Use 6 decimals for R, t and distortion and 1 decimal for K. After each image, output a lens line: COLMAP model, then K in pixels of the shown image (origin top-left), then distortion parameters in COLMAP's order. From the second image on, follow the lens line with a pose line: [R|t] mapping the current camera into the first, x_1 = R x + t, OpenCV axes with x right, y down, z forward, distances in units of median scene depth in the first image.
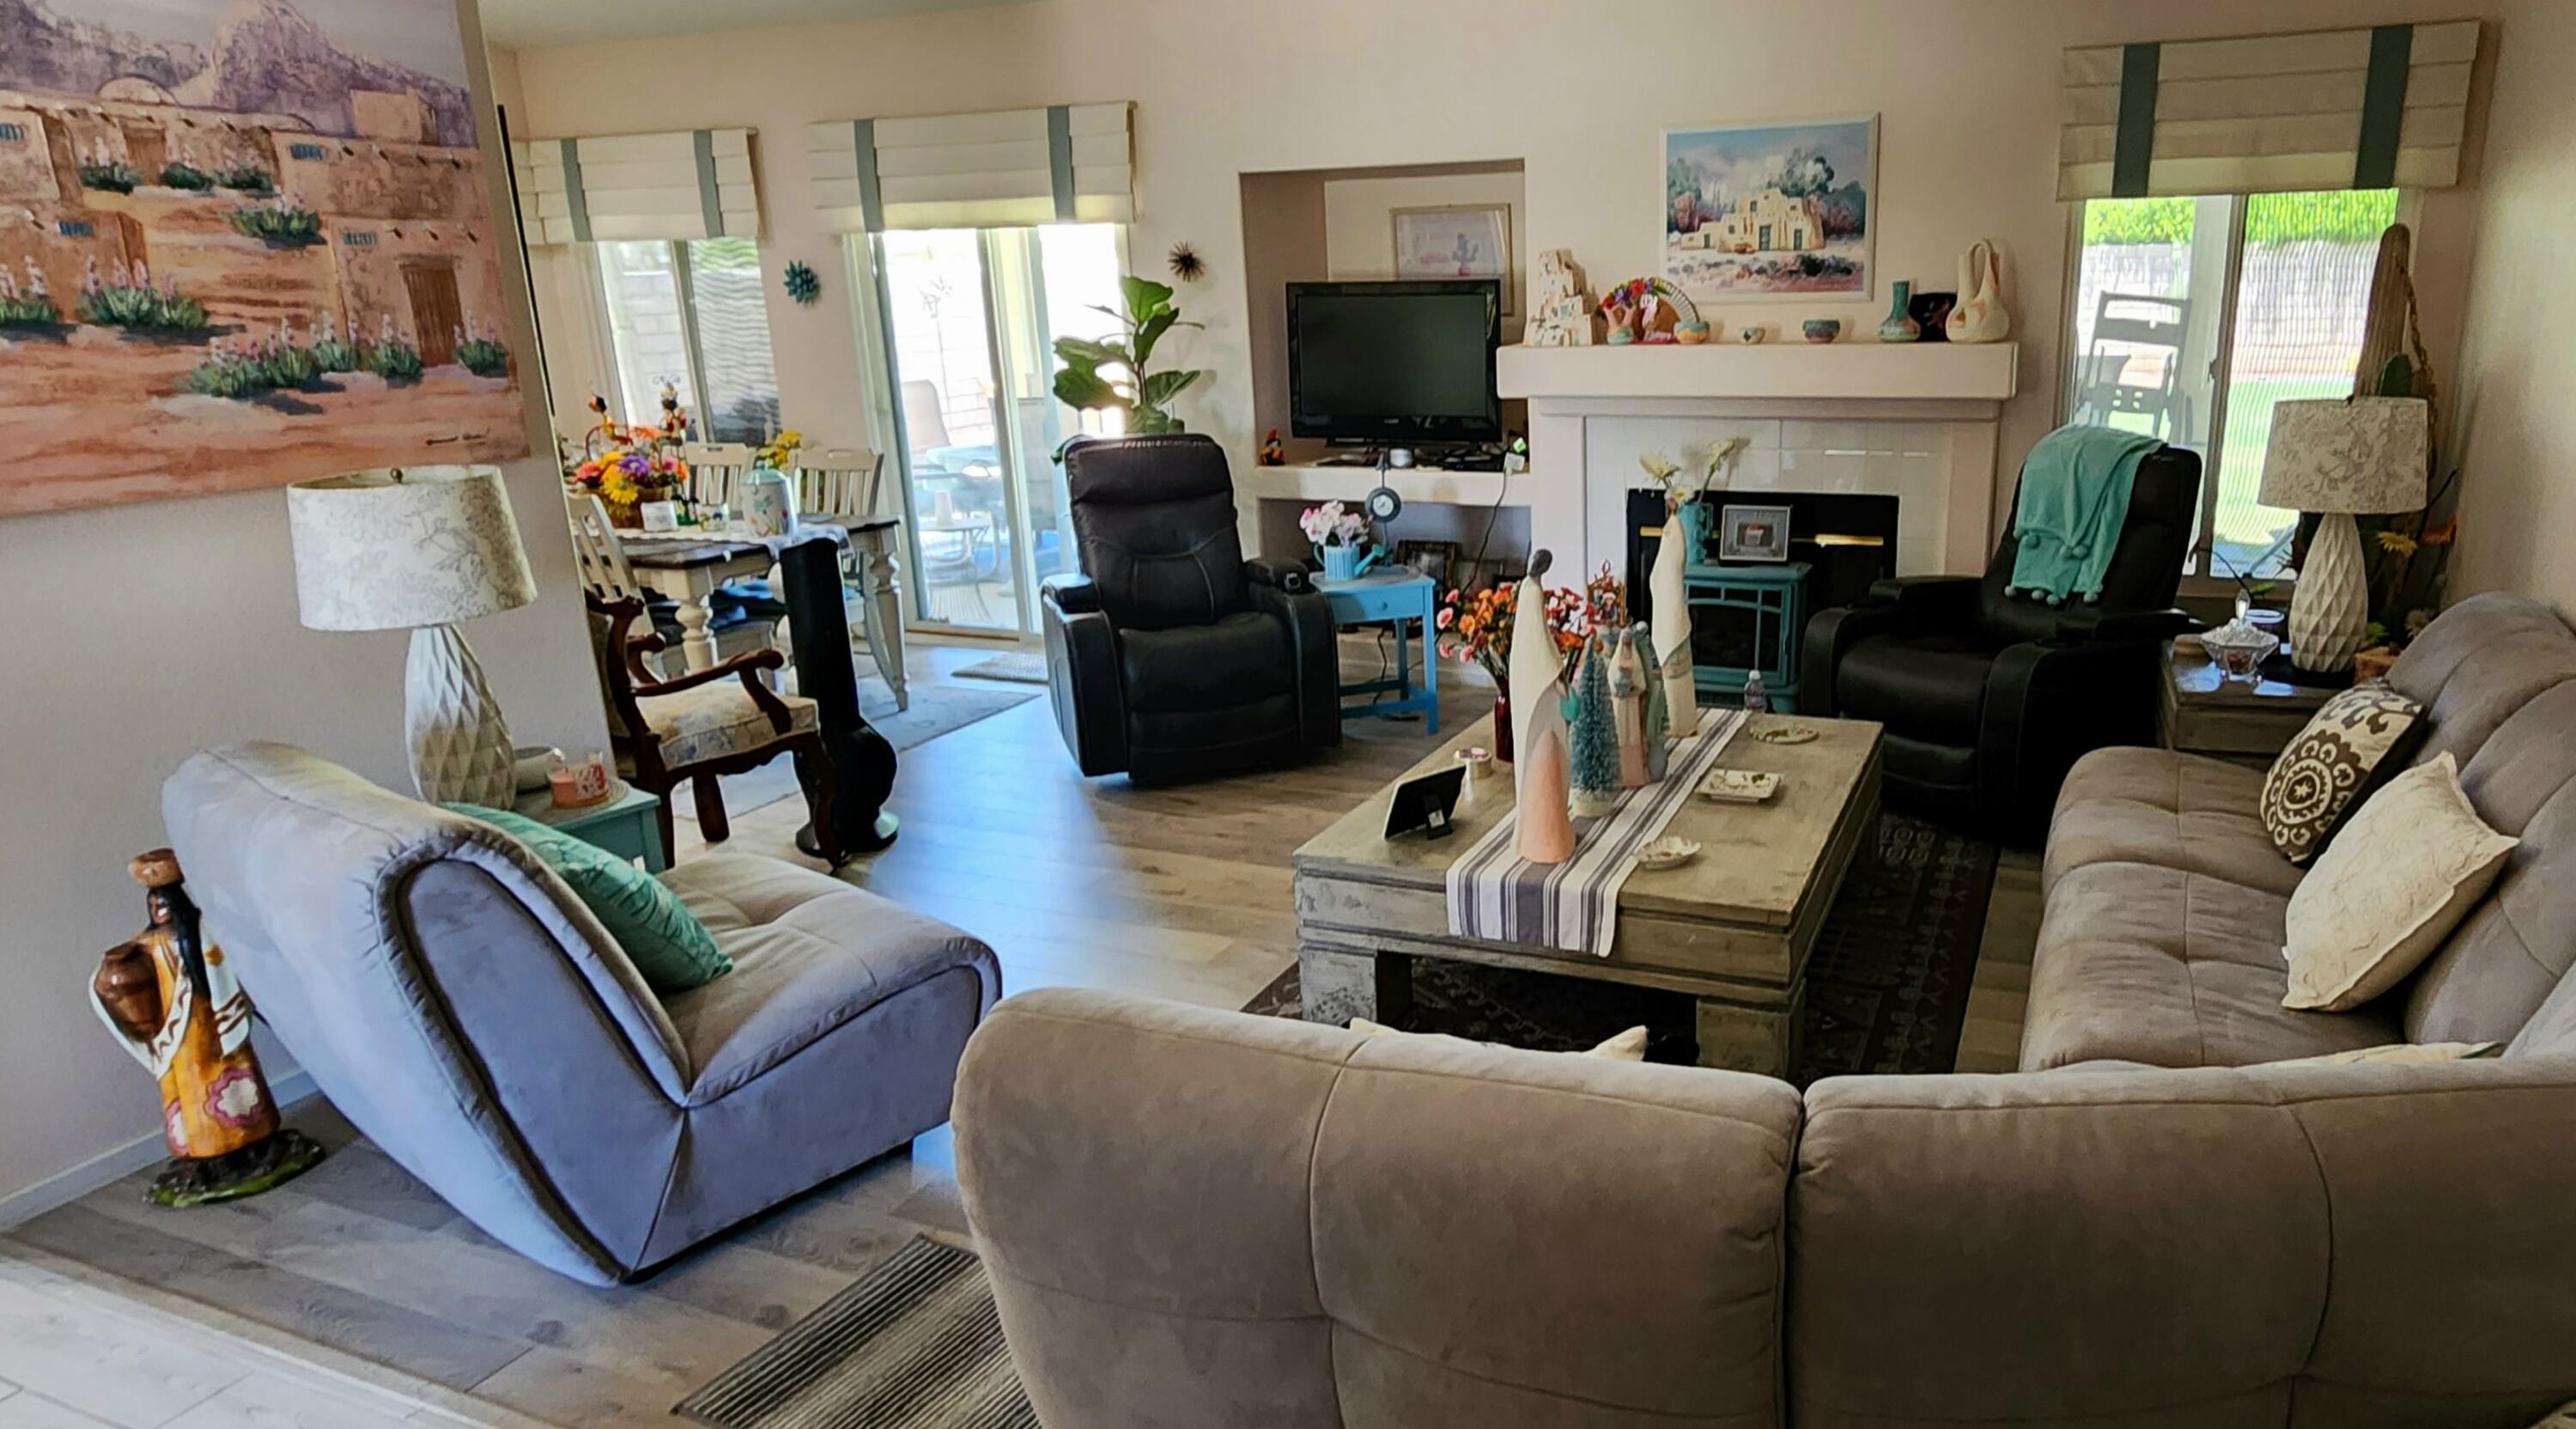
lens RADIAL K [[1541.1, 0, 1527.3], [0, 1541.1, 727.7], [0, 0, 1]] dist [-0.008397, 0.005383]
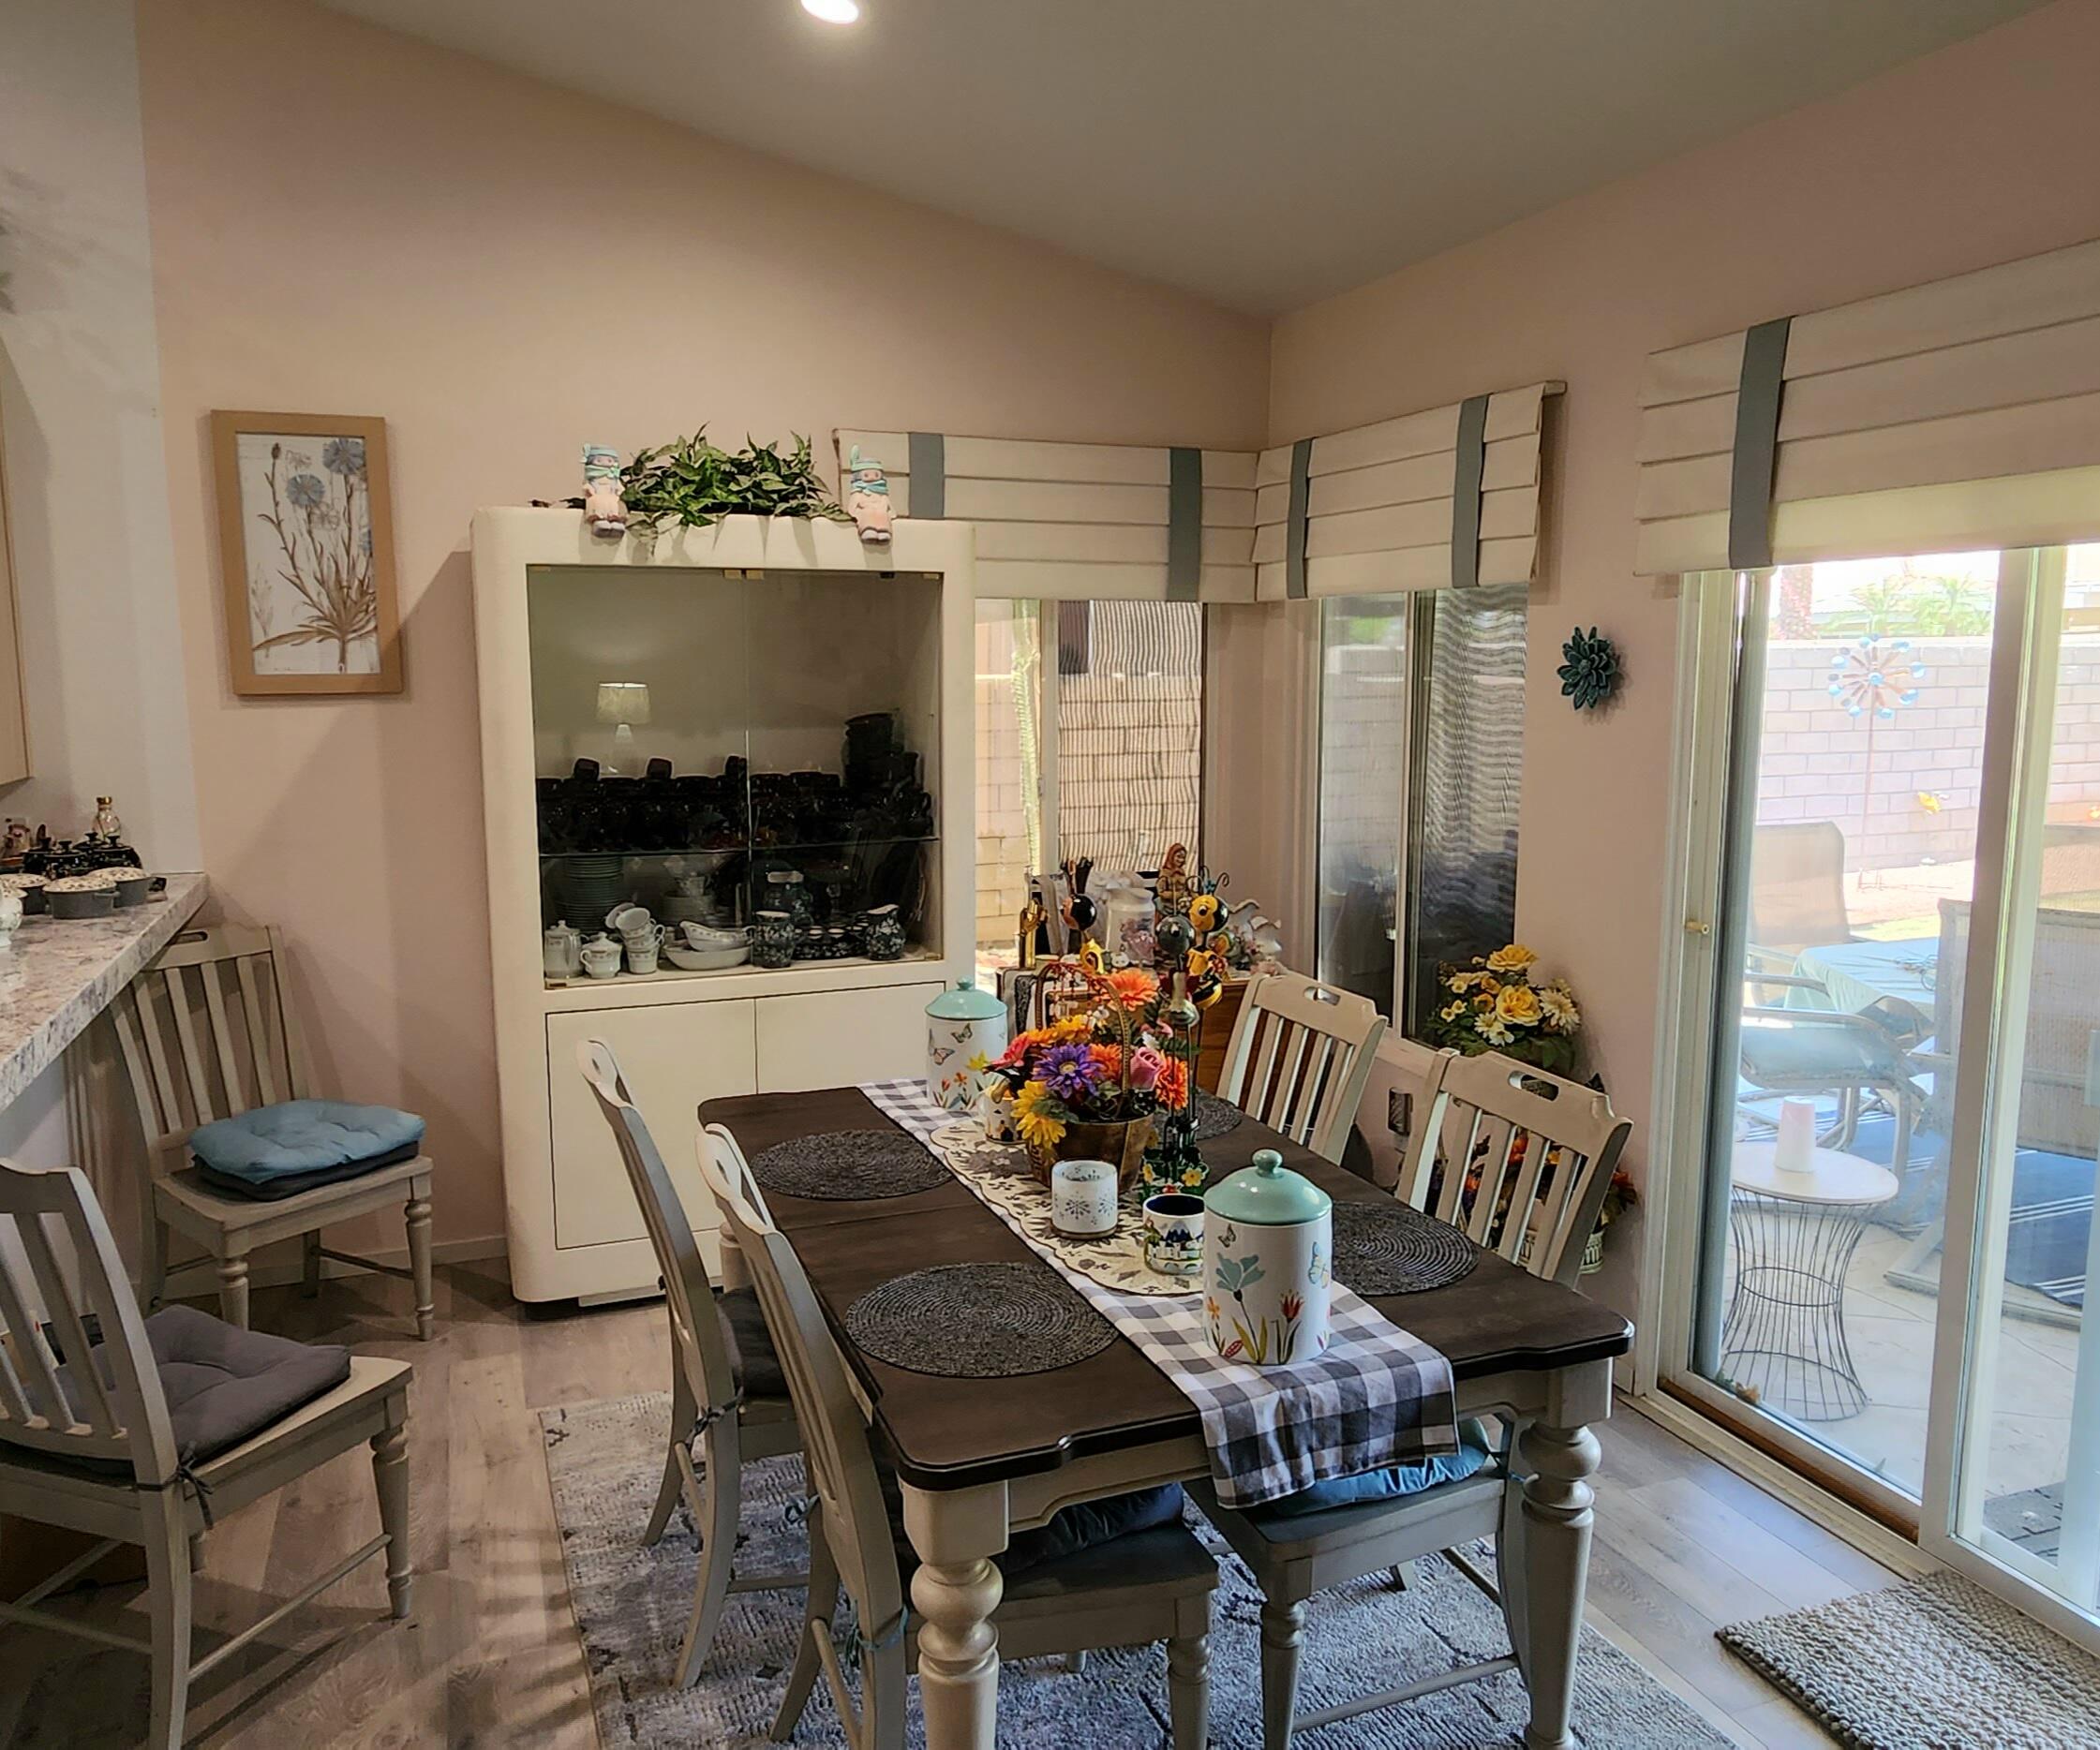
lens RADIAL K [[1552.3, 0, 1055.3], [0, 1552.3, 875.3], [0, 0, 1]] dist [0.001249, 0.002039]
pose [[0.669114, 0.116416, -0.733985, -0.277732], [-0.218352, 0.974858, -0.044434, -0.218103], [0.710358, 0.189998, 0.677711, 0.727877]]
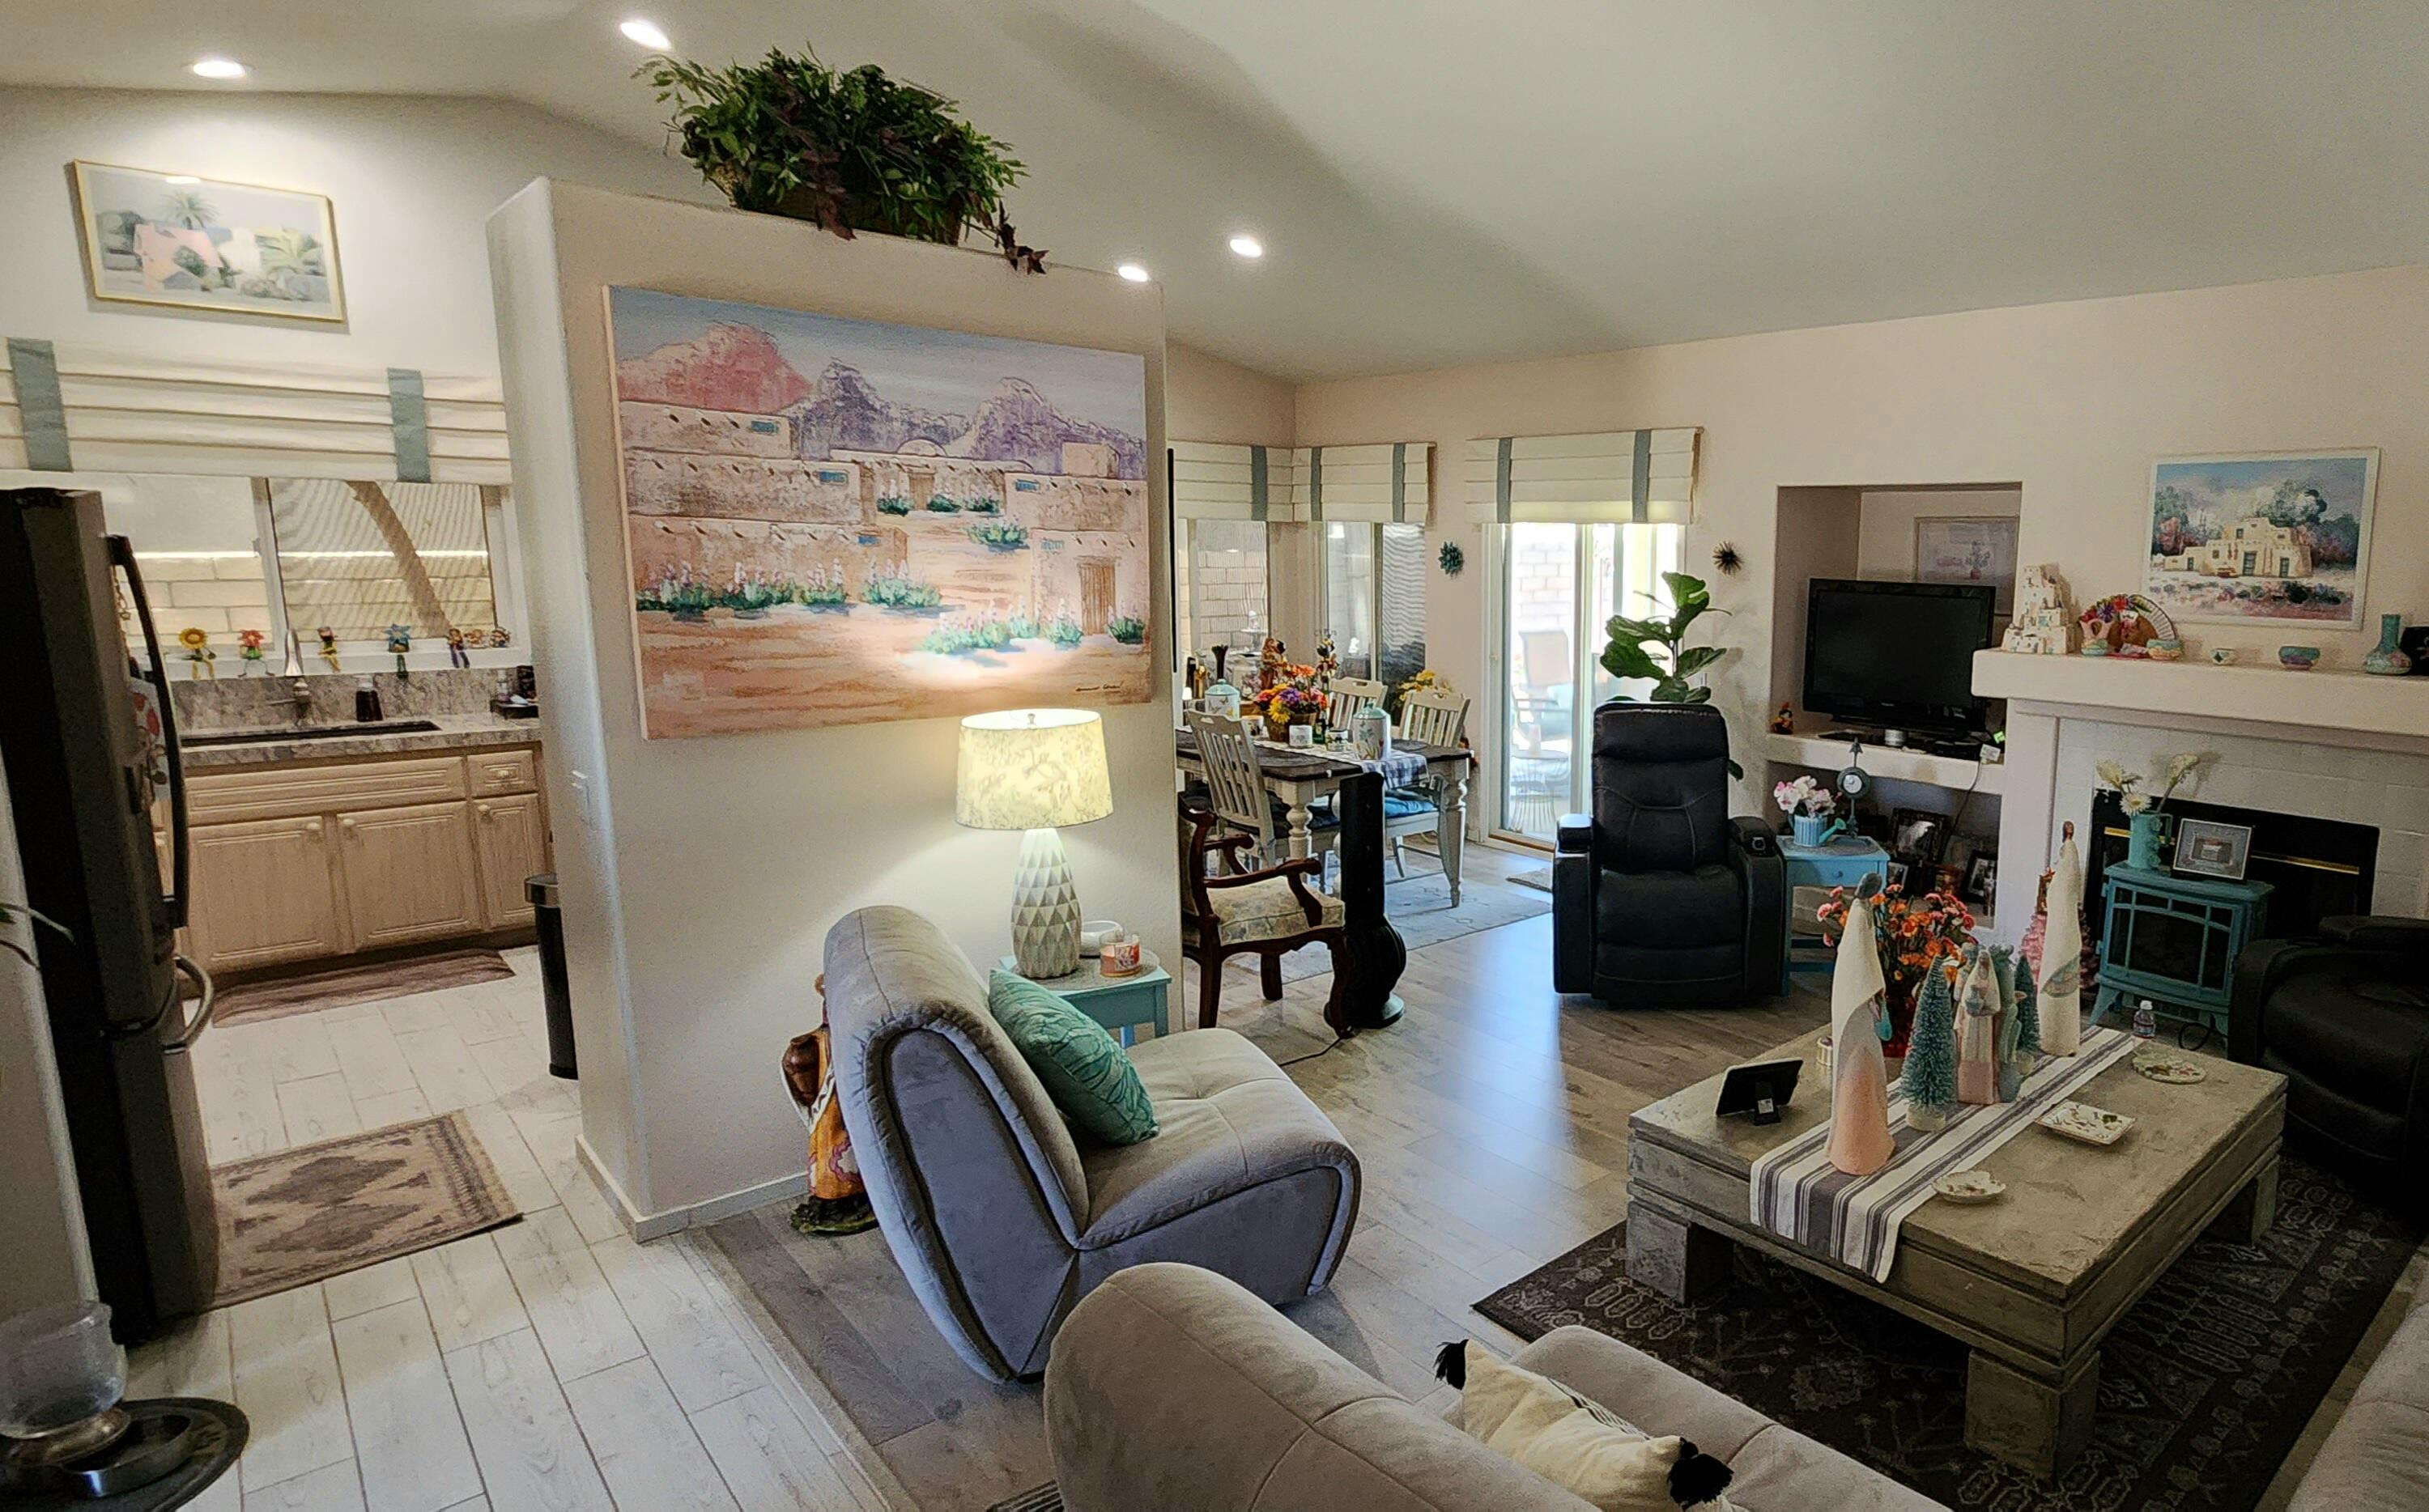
lens RADIAL K [[1338.3, 0, 1618.9], [0, 1338.3, 771.1], [0, 0, 1]] dist [0.001011, 0.000501]
pose [[0.928216, 0.096942, -0.359191, 0.101972], [-0.137023, 0.986669, -0.087802, -0.048349], [0.345890, 0.130717, 0.929125, 0.047545]]
